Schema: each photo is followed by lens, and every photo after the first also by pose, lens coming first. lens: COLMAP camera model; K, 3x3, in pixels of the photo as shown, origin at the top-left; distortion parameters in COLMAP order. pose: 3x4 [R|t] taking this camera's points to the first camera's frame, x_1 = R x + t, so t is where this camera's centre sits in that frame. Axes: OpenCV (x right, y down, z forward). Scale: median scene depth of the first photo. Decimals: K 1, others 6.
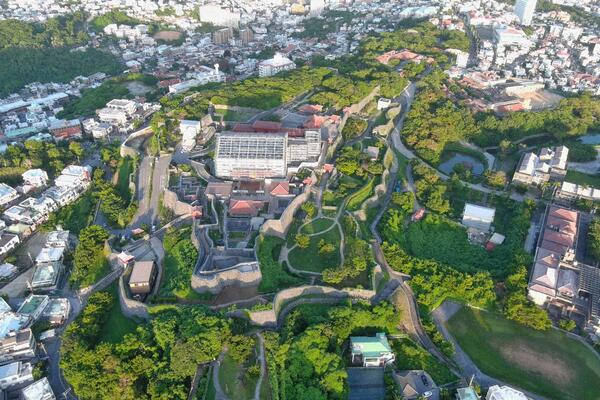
lens RADIAL K [[466.4, 0, 299.7], [0, 466.4, 198.3], [0, 0, 1]] dist [0.030737, -0.014875]
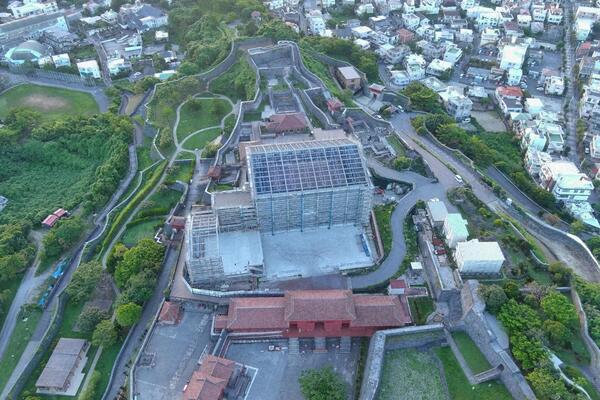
lens RADIAL K [[466.4, 0, 299.8], [0, 466.4, 200.5], [0, 0, 1]] dist [0.030737, -0.014875]
pose [[-0.985310, 0.097669, -0.140090, -0.006334], [-0.108942, 0.272247, 0.956040, -0.684499], [0.131514, 0.957258, -0.257607, 1.229746]]
